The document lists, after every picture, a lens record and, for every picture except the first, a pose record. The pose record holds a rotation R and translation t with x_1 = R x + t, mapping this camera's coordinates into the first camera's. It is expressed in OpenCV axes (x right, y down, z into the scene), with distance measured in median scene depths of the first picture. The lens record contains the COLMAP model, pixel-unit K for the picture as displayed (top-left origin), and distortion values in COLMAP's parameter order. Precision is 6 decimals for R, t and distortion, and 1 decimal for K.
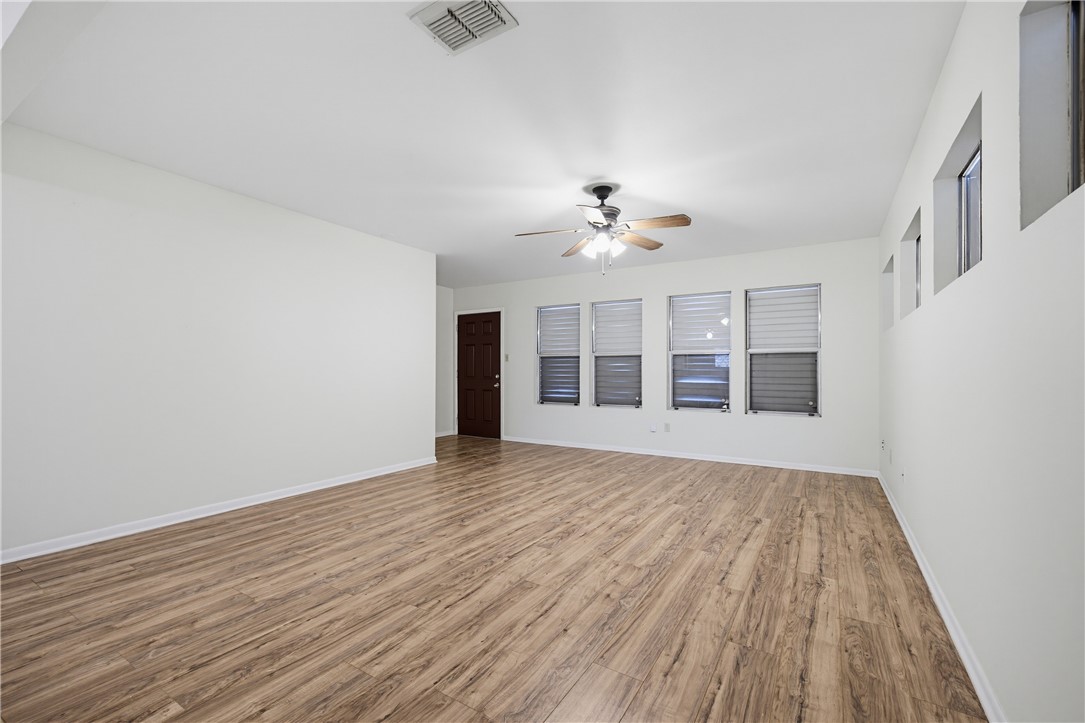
lens RADIAL K [[454.6, 0, 545.0], [0, 454.6, 373.7], [0, 0, 1]] dist [0.000237, 0.000032]
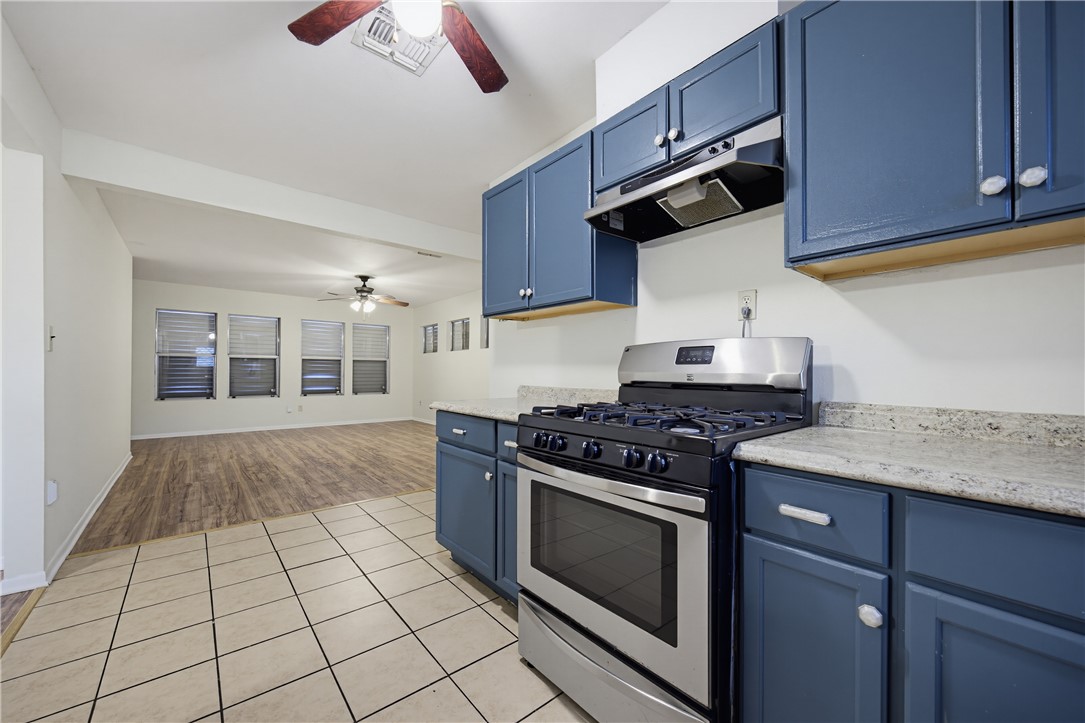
lens RADIAL K [[417.2, 0, 531.6], [0, 417.2, 365.1], [0, 0, 1]] dist [0.000188, 0.000063]
pose [[0.331970, 0.017795, 0.943122, -0.762485], [0.002658, 0.999800, -0.019800, 0.007072], [-0.943286, 0.009079, 0.331856, -0.157541]]
